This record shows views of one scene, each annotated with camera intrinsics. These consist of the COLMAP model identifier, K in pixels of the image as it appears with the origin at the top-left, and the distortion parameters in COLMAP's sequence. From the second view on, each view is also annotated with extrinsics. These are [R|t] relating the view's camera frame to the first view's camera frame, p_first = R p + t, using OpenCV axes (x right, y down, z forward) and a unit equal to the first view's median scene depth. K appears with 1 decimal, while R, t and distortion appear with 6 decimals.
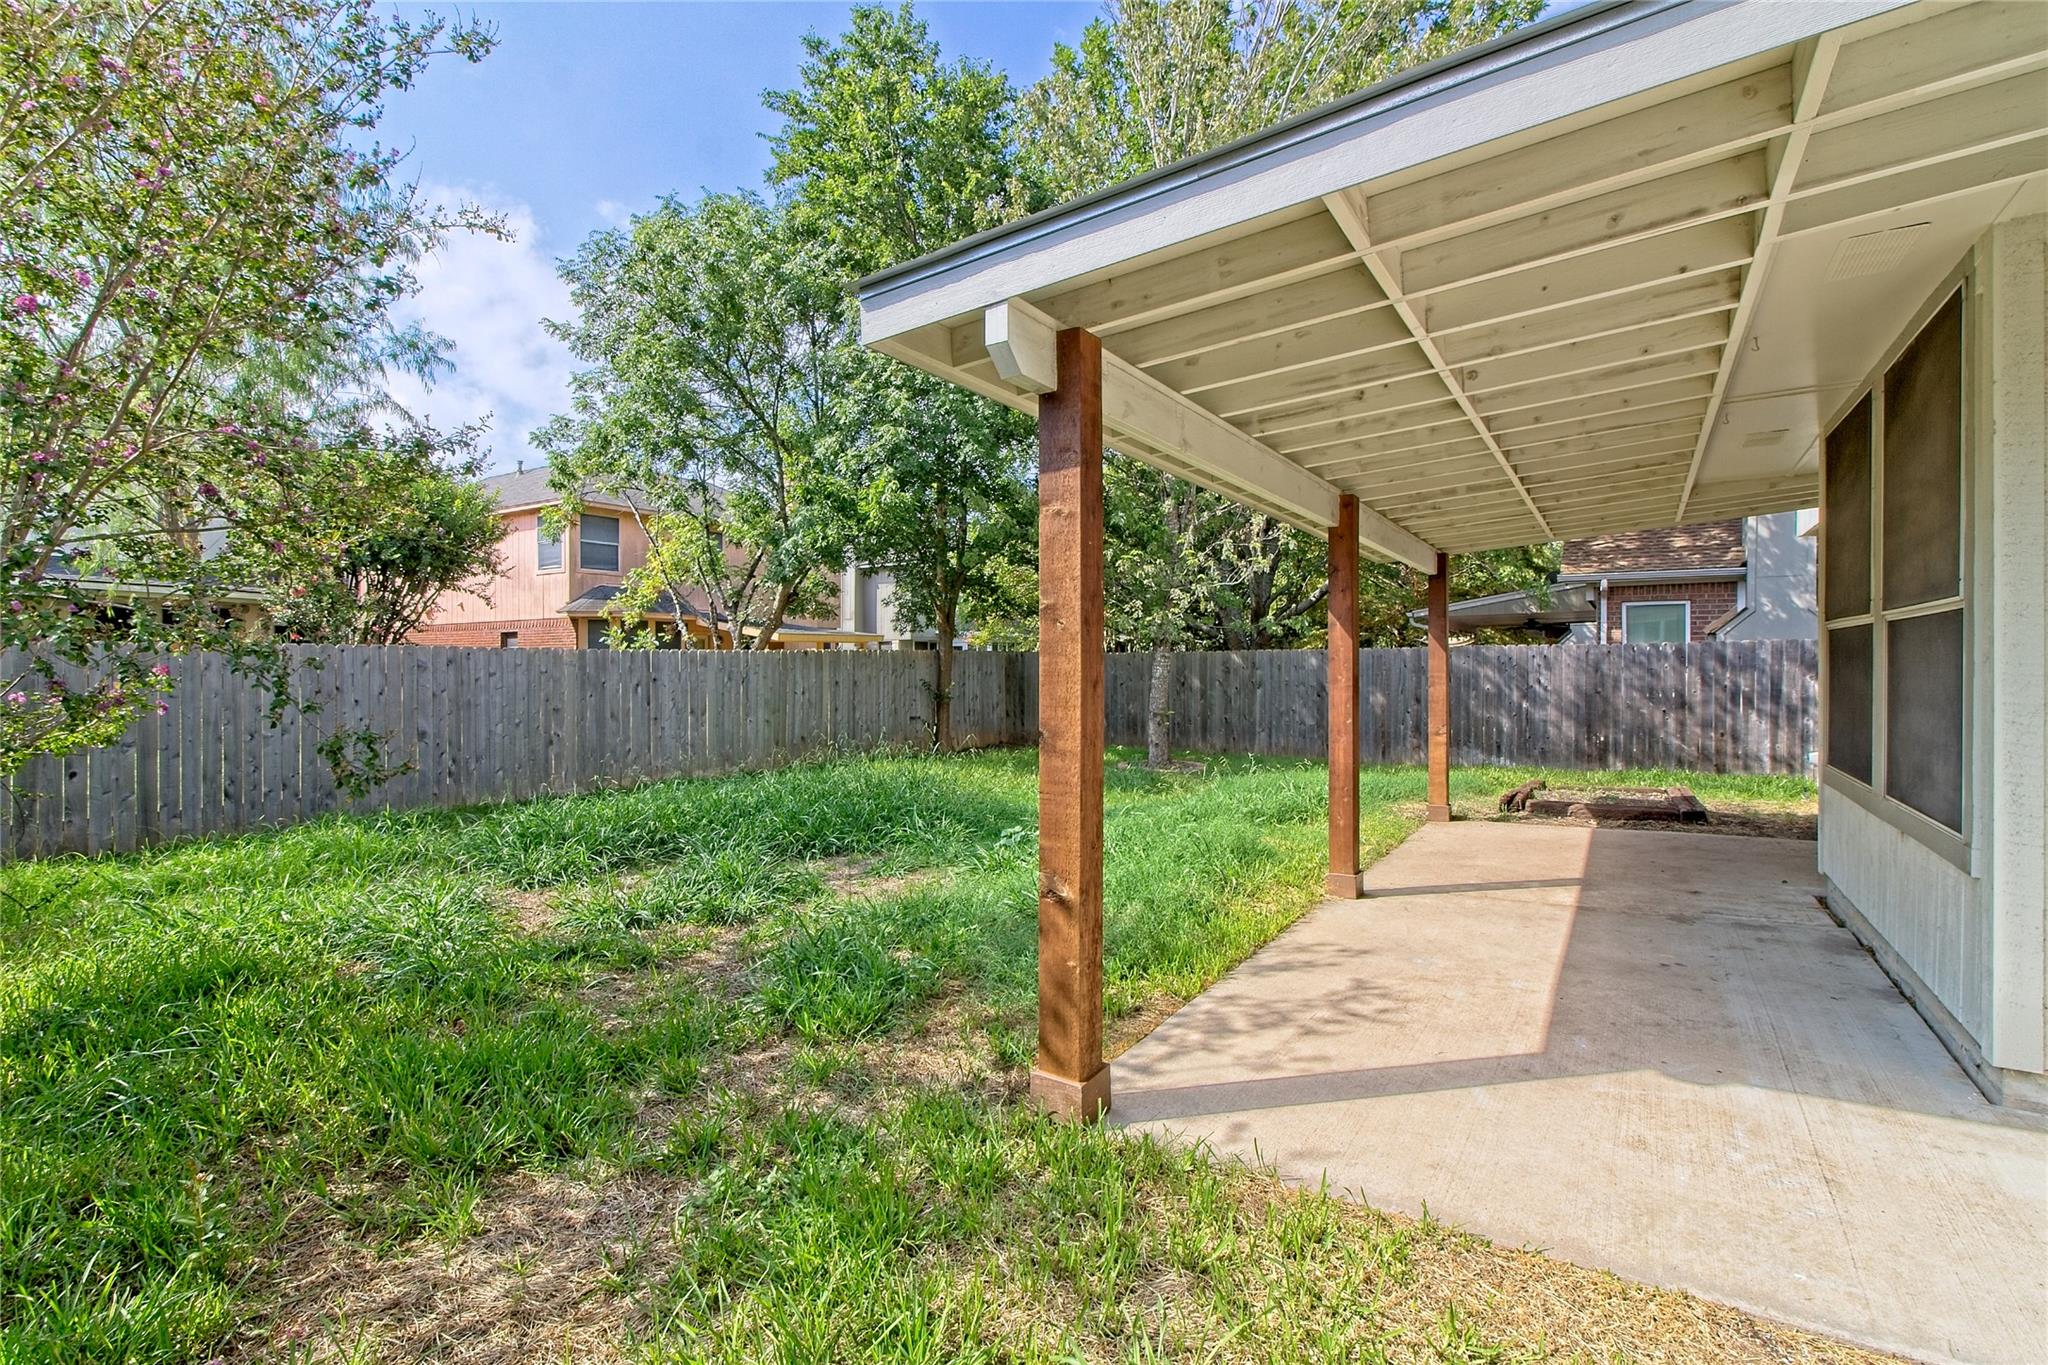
lens RADIAL K [[947.4, 0, 1019.9], [0, 947.4, 672.1], [0, 0, 1]] dist [-0.014122, 0.008751]
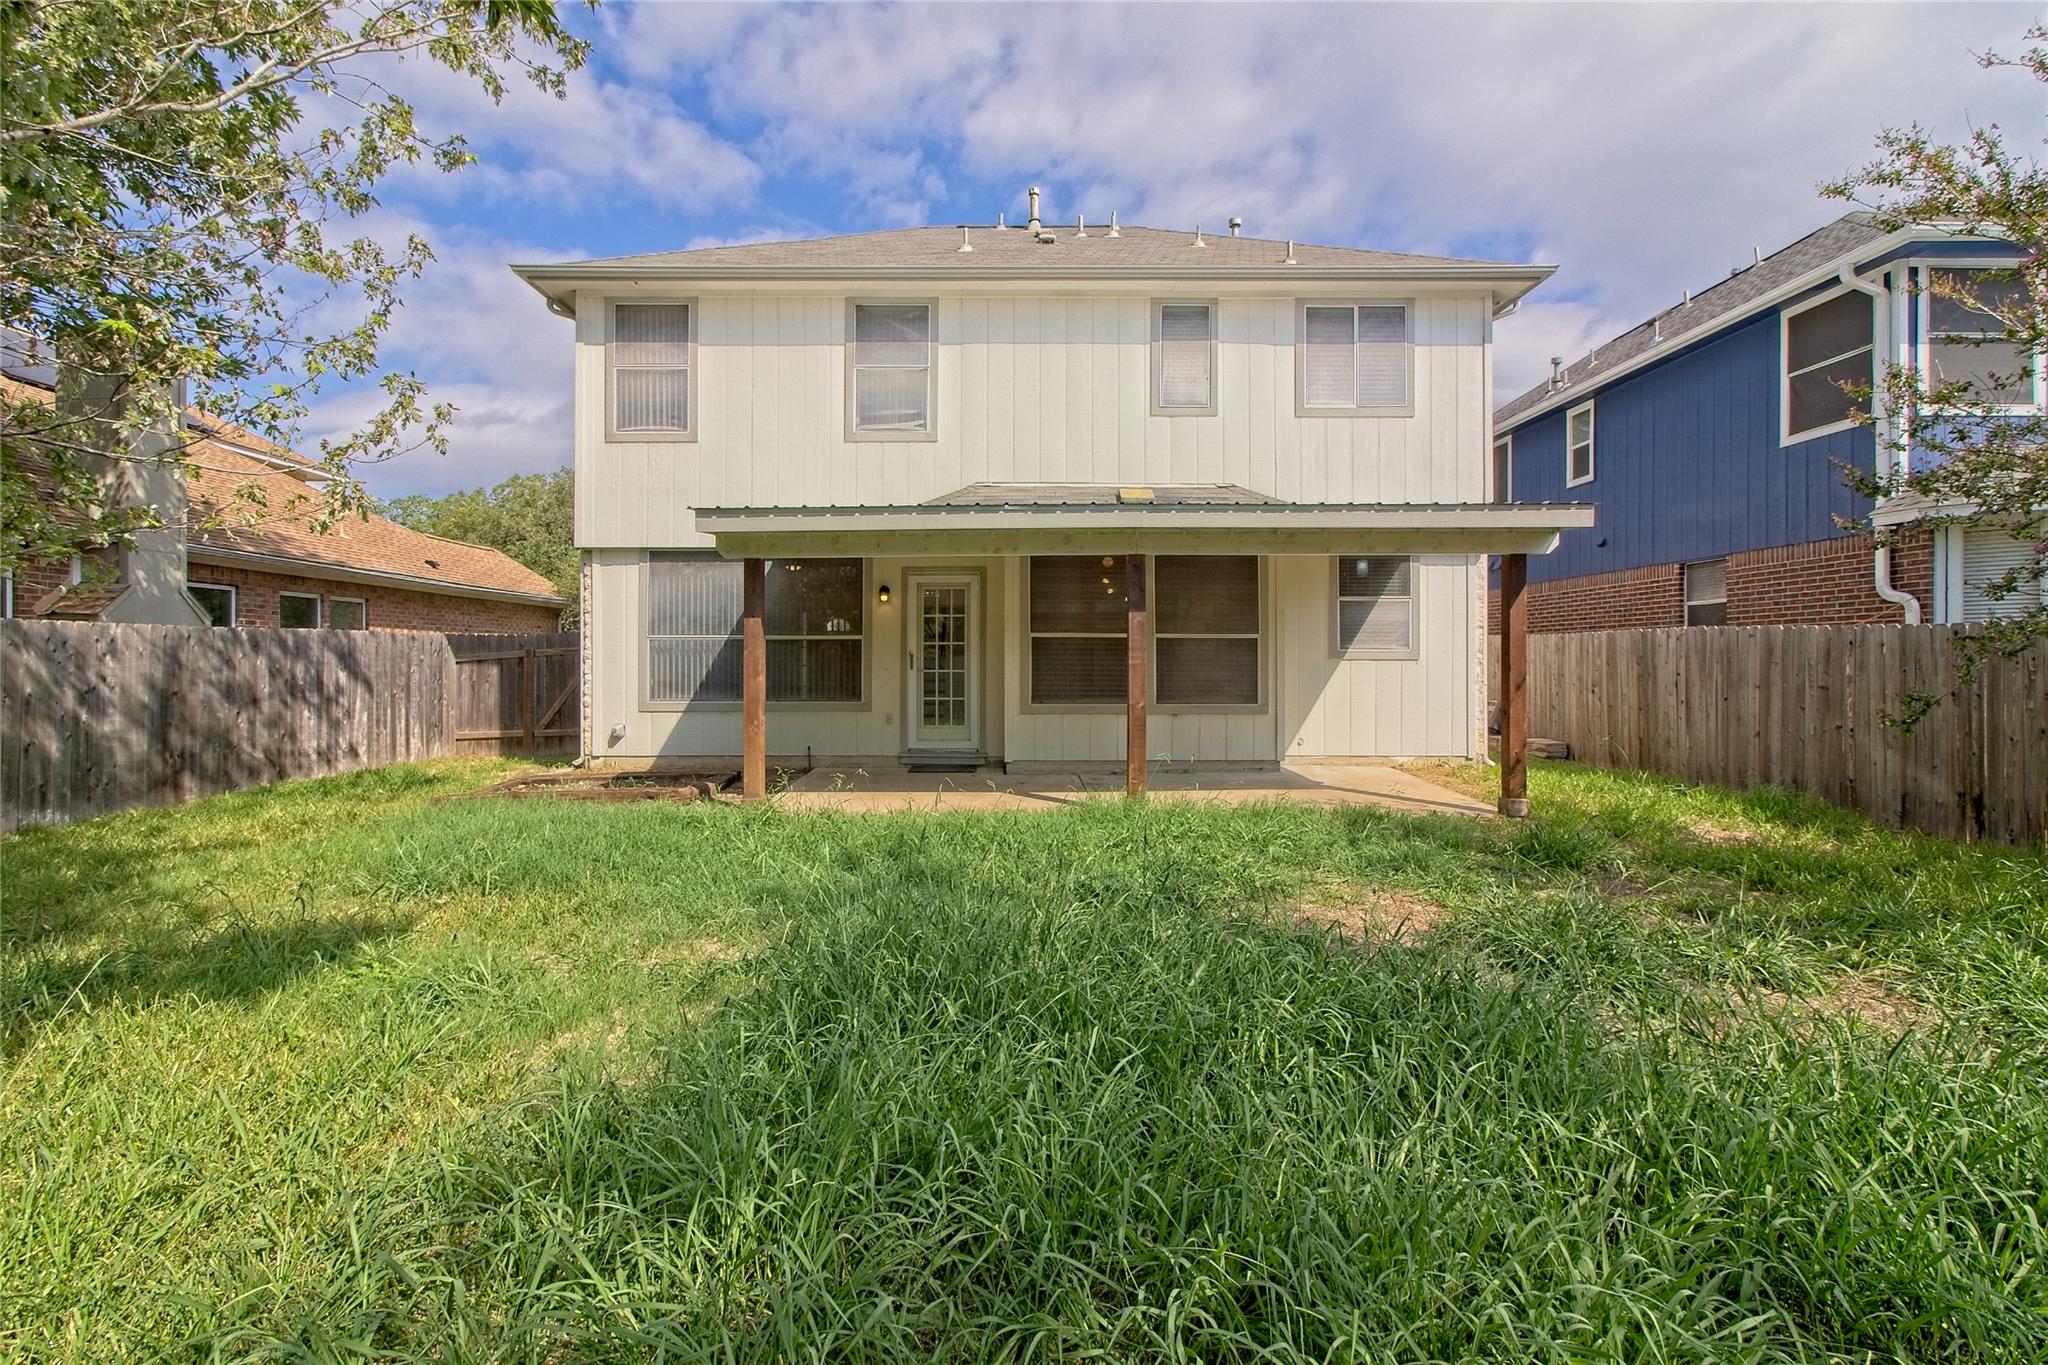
lens RADIAL K [[947.4, 0, 1031.1], [0, 947.4, 663.3], [0, 0, 1]] dist [-0.014122, 0.008751]
pose [[-0.555339, 0.000291, 0.831624, -0.352271], [0.004091, 0.999989, 0.002382, 0.002112], [-0.831614, 0.004725, -0.555334, 0.848413]]
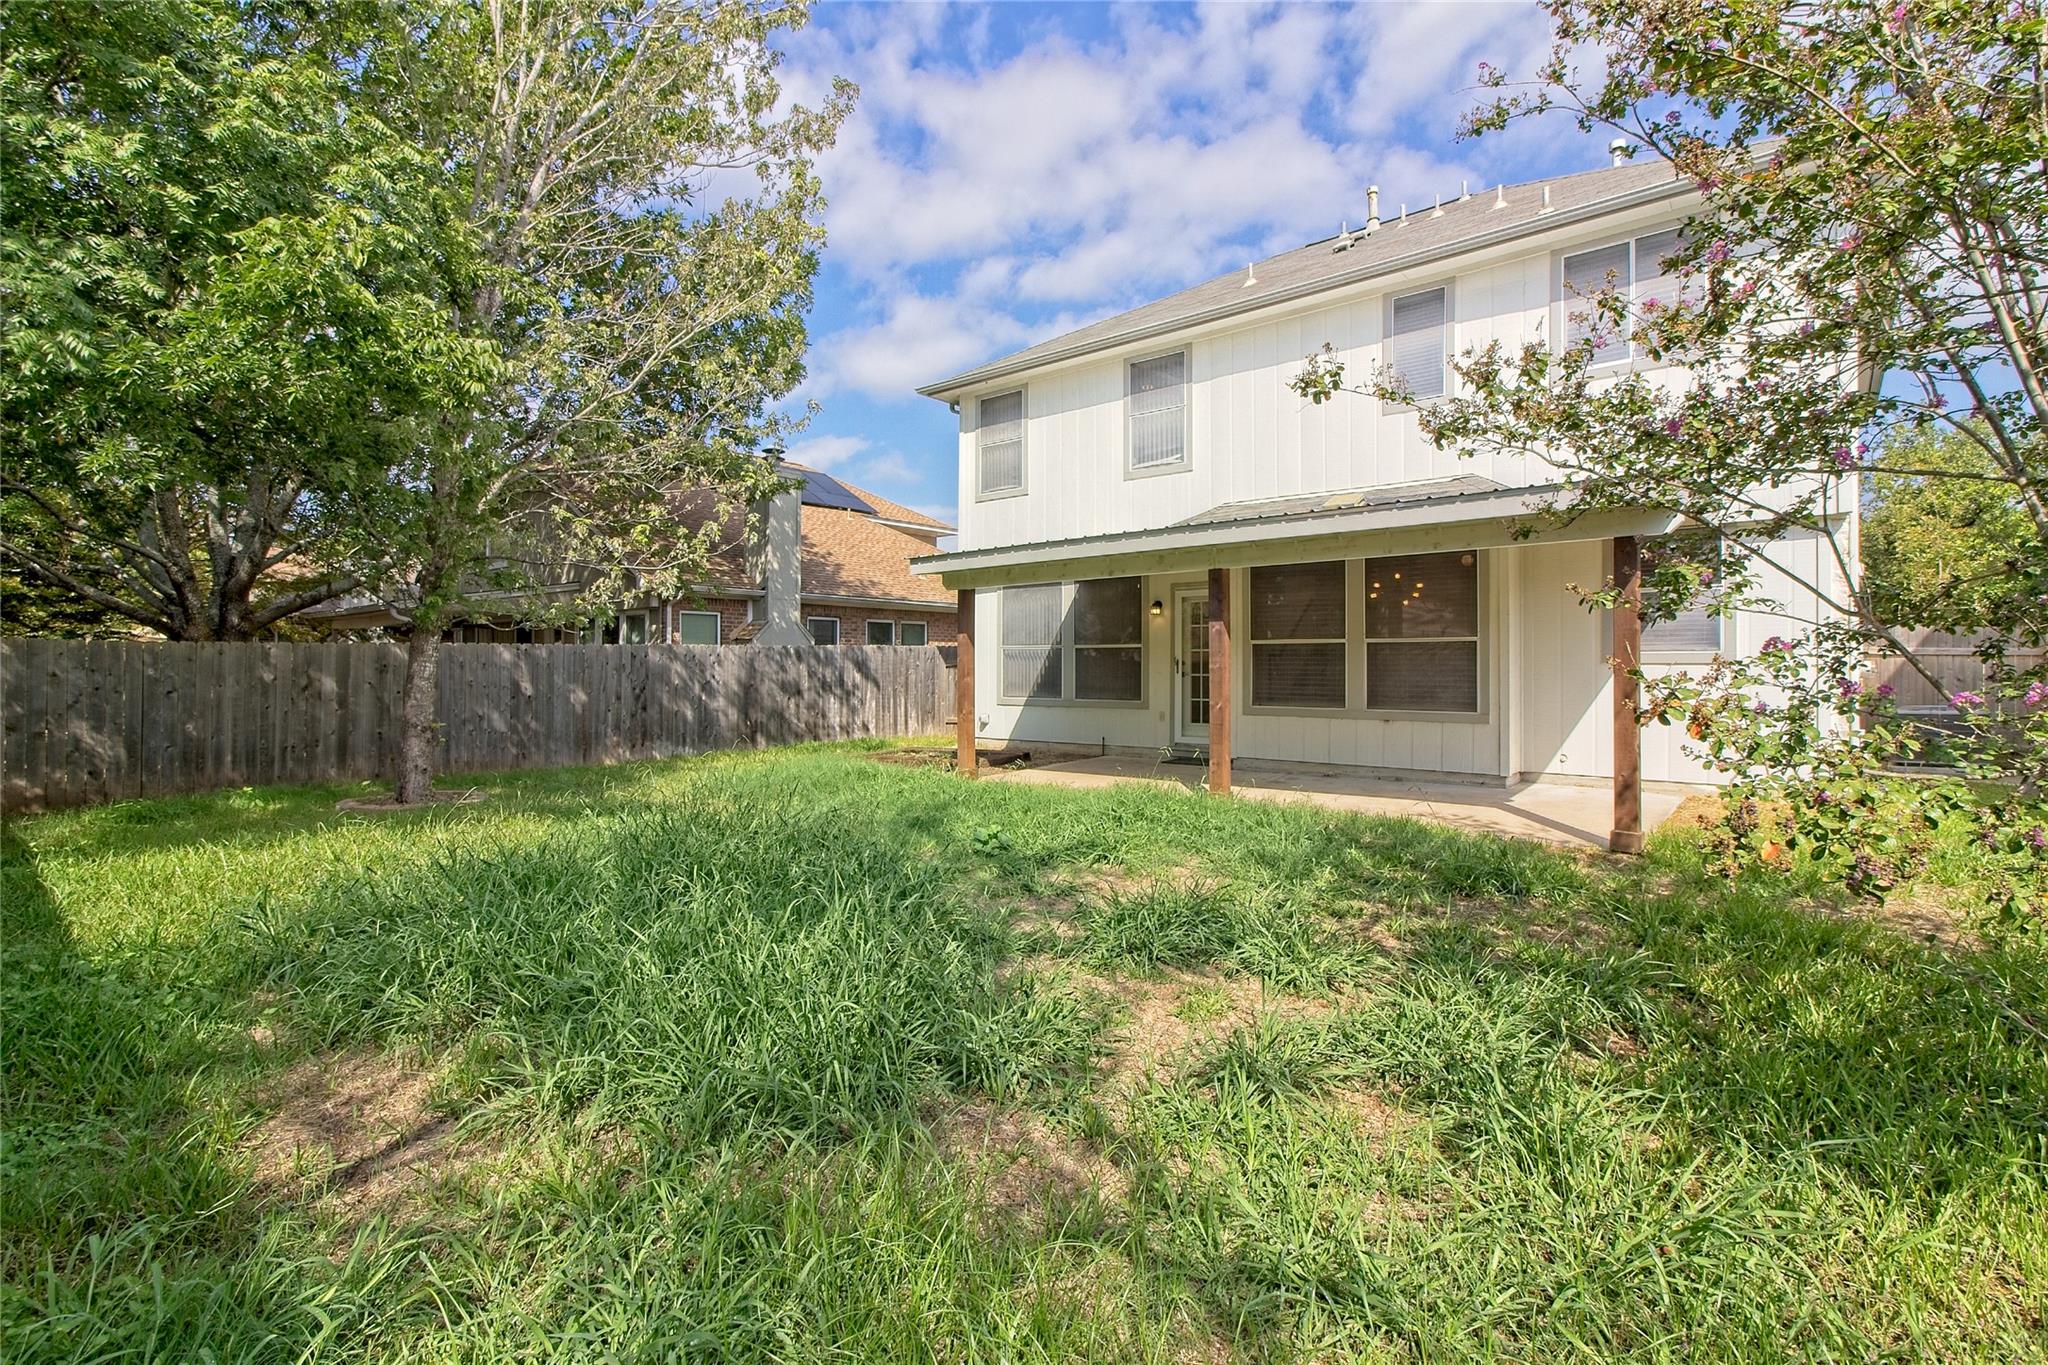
lens RADIAL K [[947.4, 0, 1025.3], [0, 947.4, 670.8], [0, 0, 1]] dist [-0.014122, 0.008751]
pose [[0.108147, -0.004586, 0.994124, -0.566495], [0.007448, 0.999965, 0.003803, 0.001742], [-0.994107, 0.006993, 0.108178, 0.510069]]
